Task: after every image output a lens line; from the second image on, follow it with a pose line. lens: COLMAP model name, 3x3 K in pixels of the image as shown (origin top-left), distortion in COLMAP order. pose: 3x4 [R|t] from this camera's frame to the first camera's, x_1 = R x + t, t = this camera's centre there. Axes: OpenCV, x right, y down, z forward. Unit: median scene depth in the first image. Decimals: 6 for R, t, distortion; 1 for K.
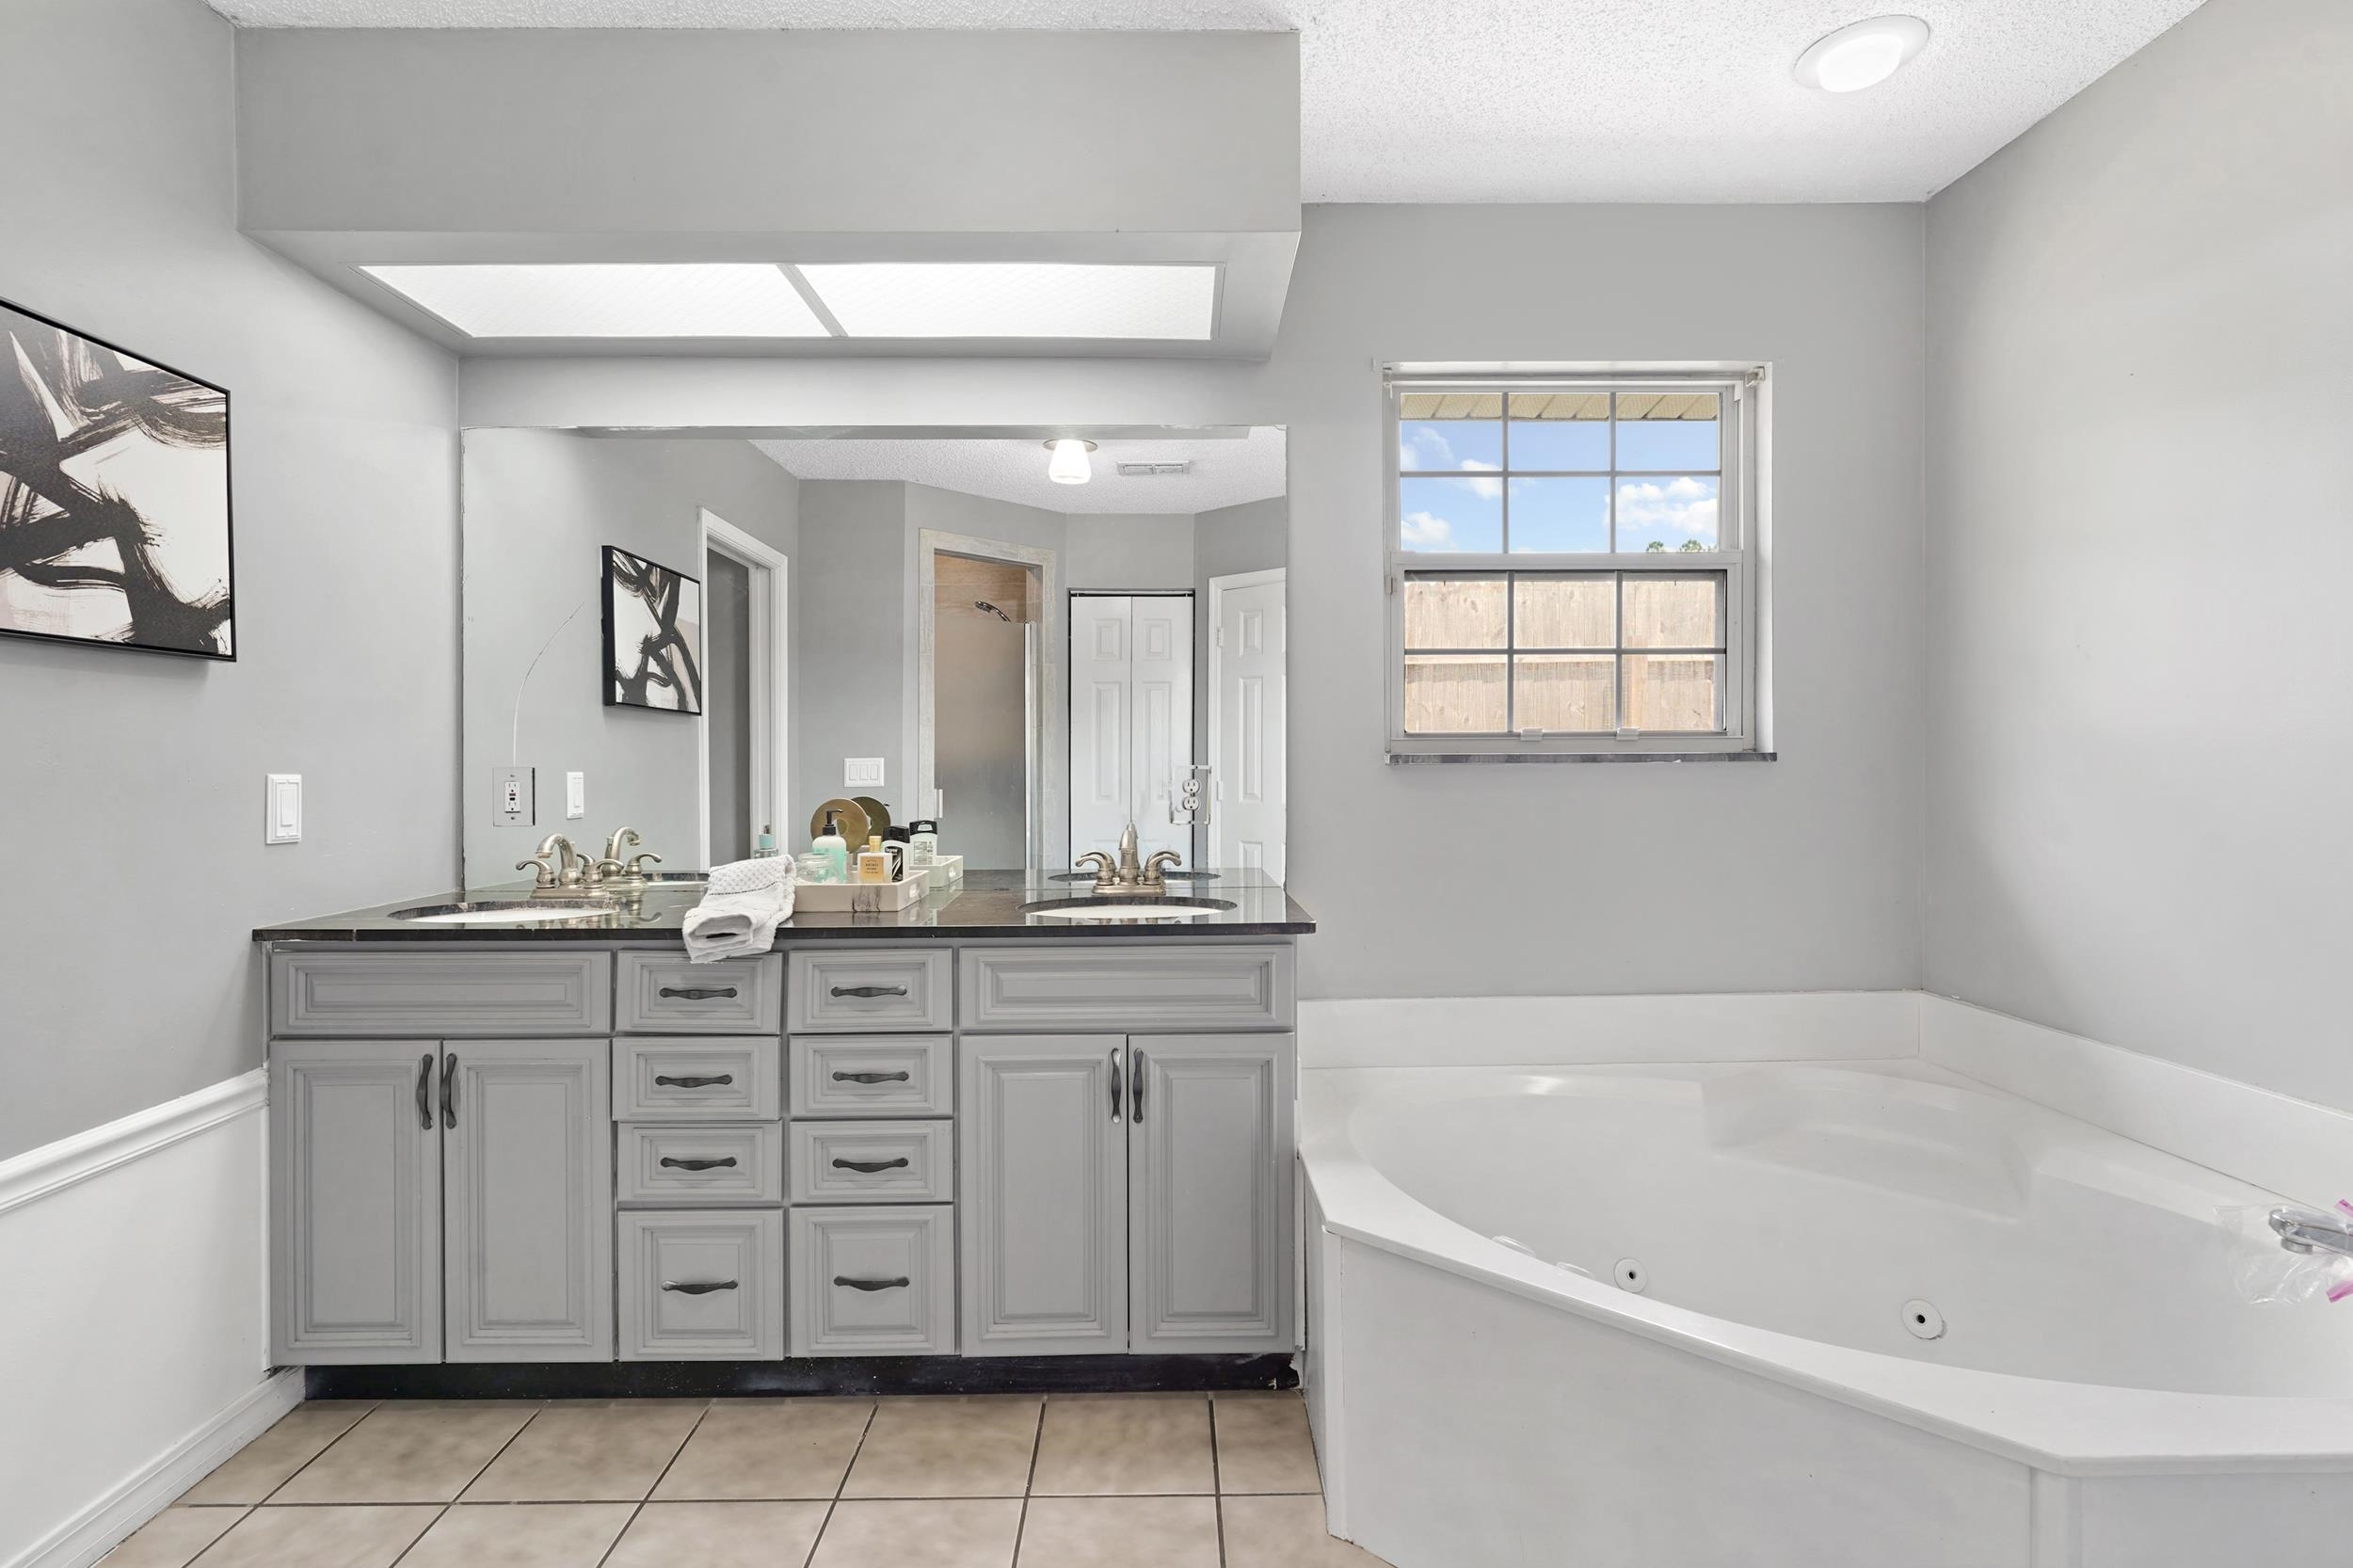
lens RADIAL K [[1136.3, 0, 1176.5], [0, 1136.3, 784.0], [0, 0, 1]] dist [-0.002442, 0.000018]
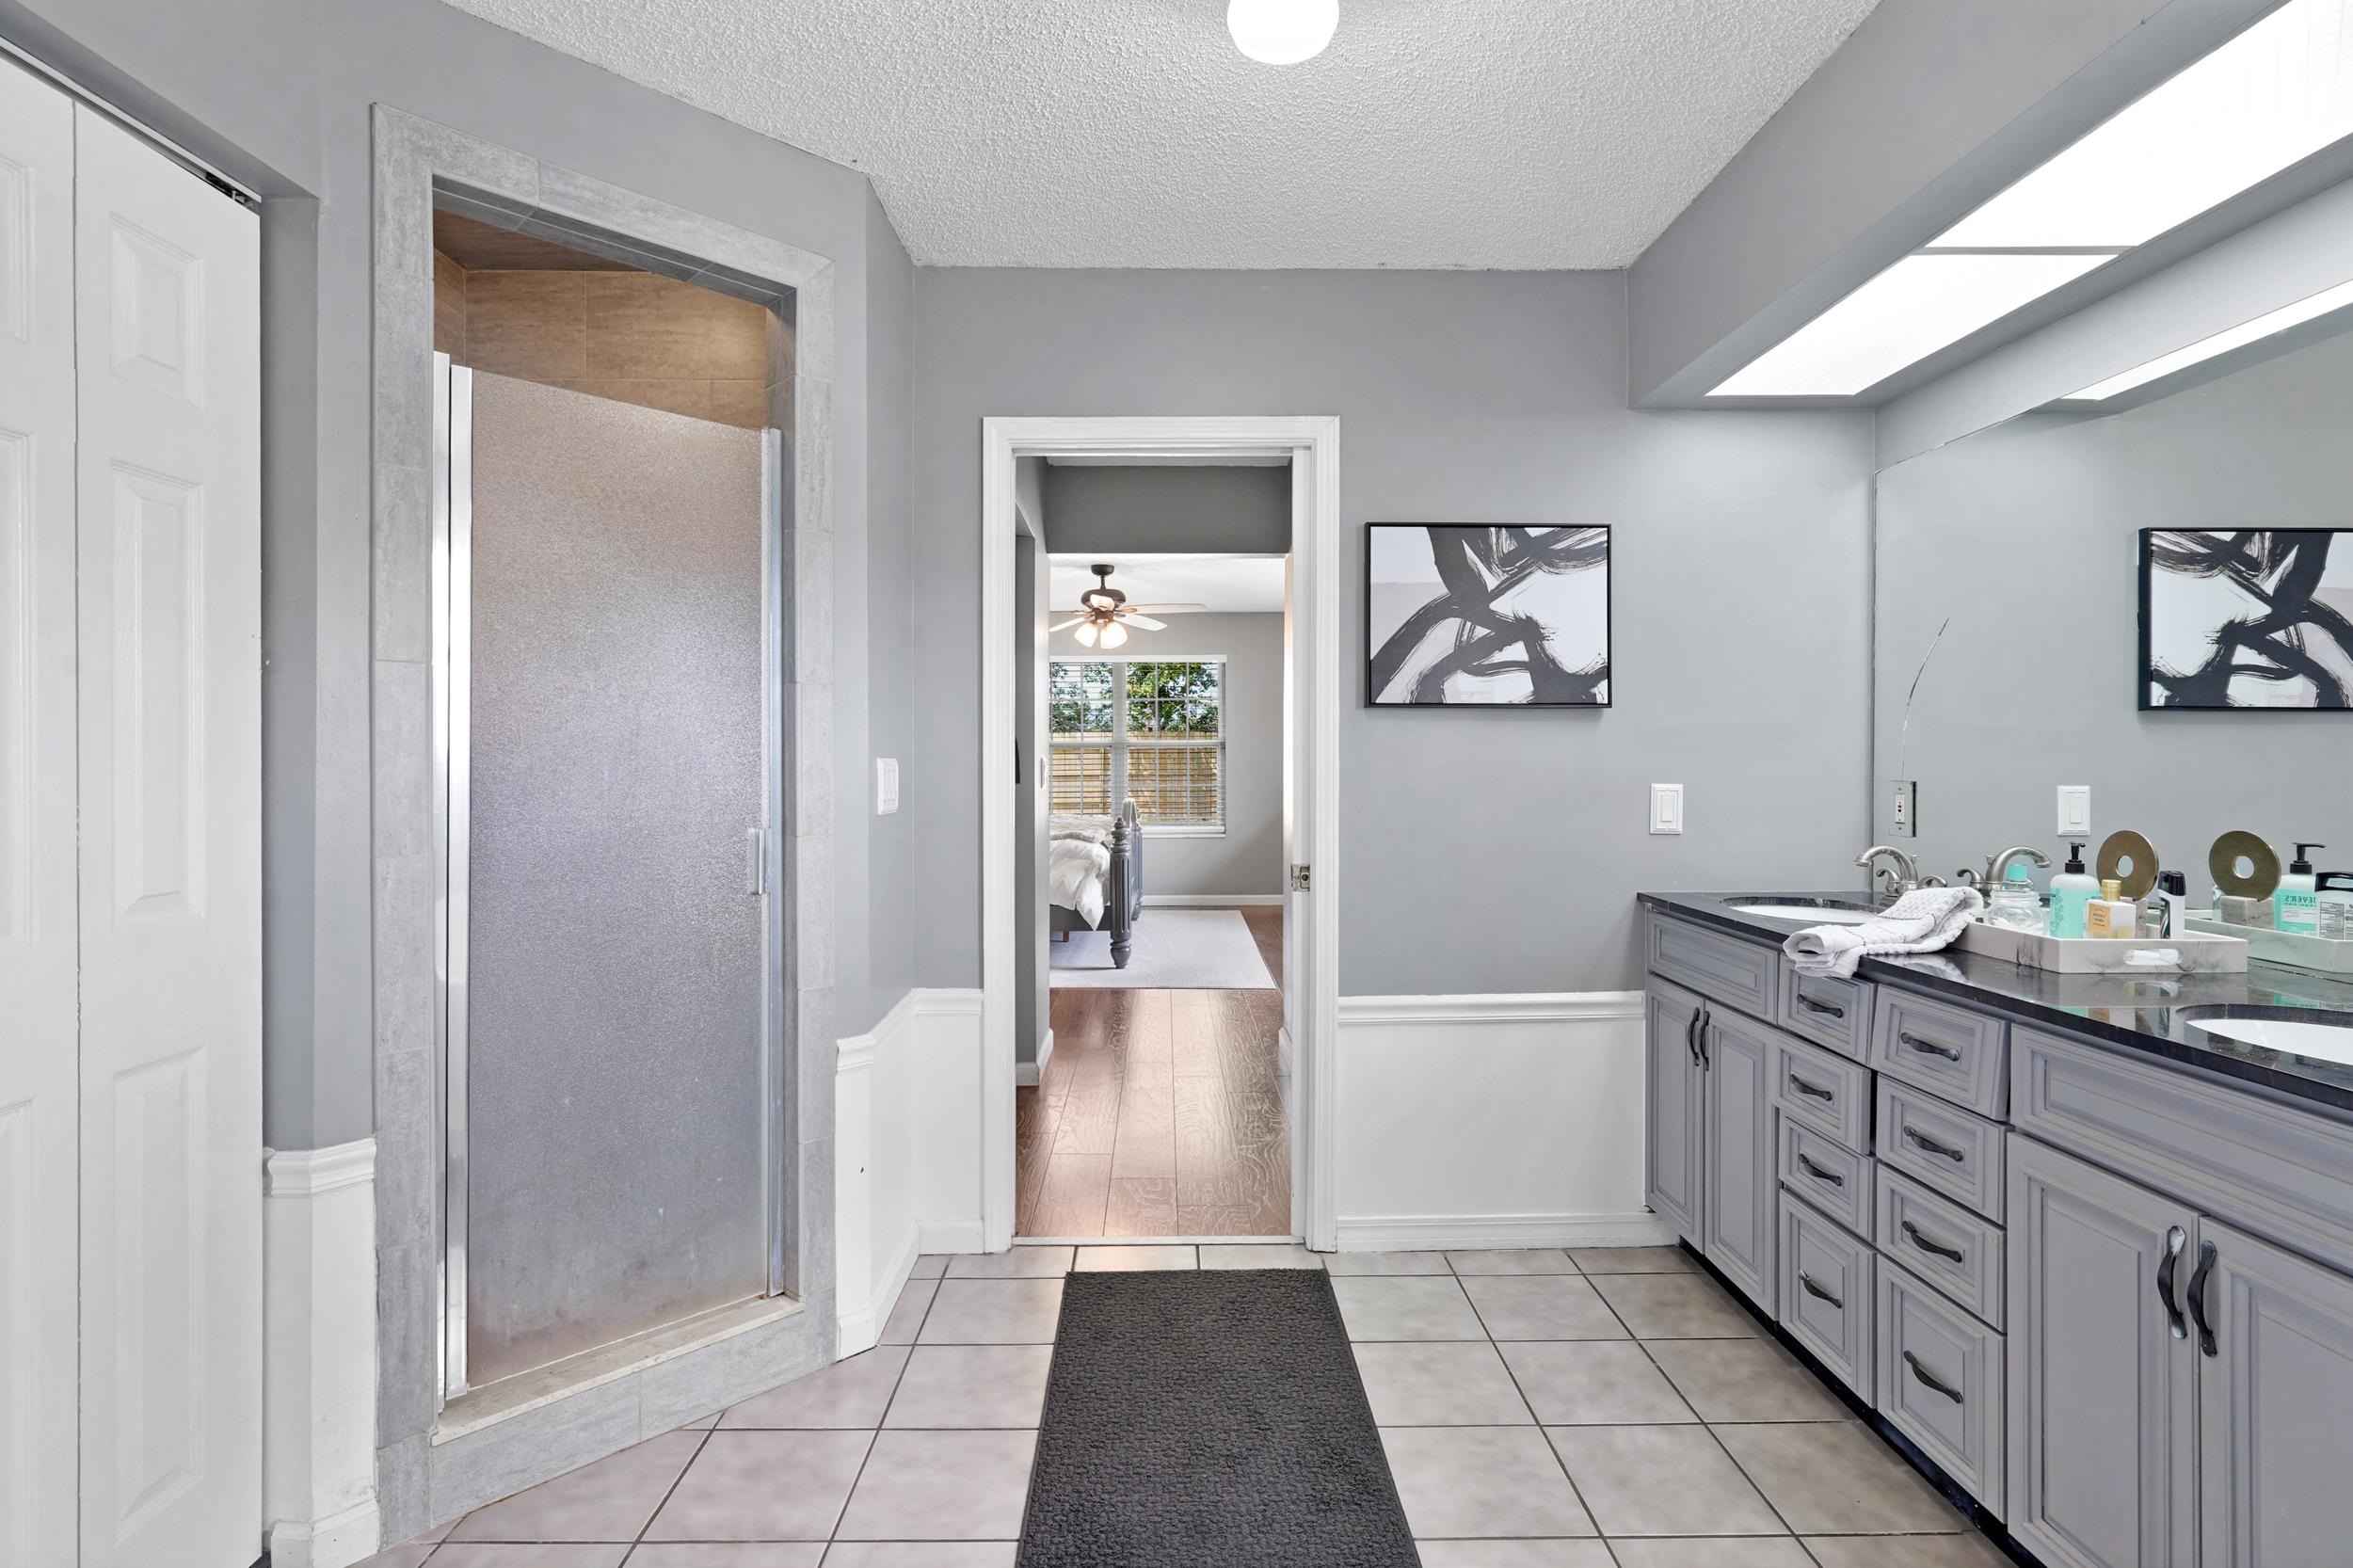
lens RADIAL K [[1136.3, 0, 1176.5], [0, 1136.3, 784.0], [0, 0, 1]] dist [-0.002442, 0.000018]
pose [[0.005082, 0.025479, -0.999662, 0.604410], [-0.018519, 0.999506, 0.025381, -0.033460], [0.999816, 0.018383, 0.005551, 0.404001]]
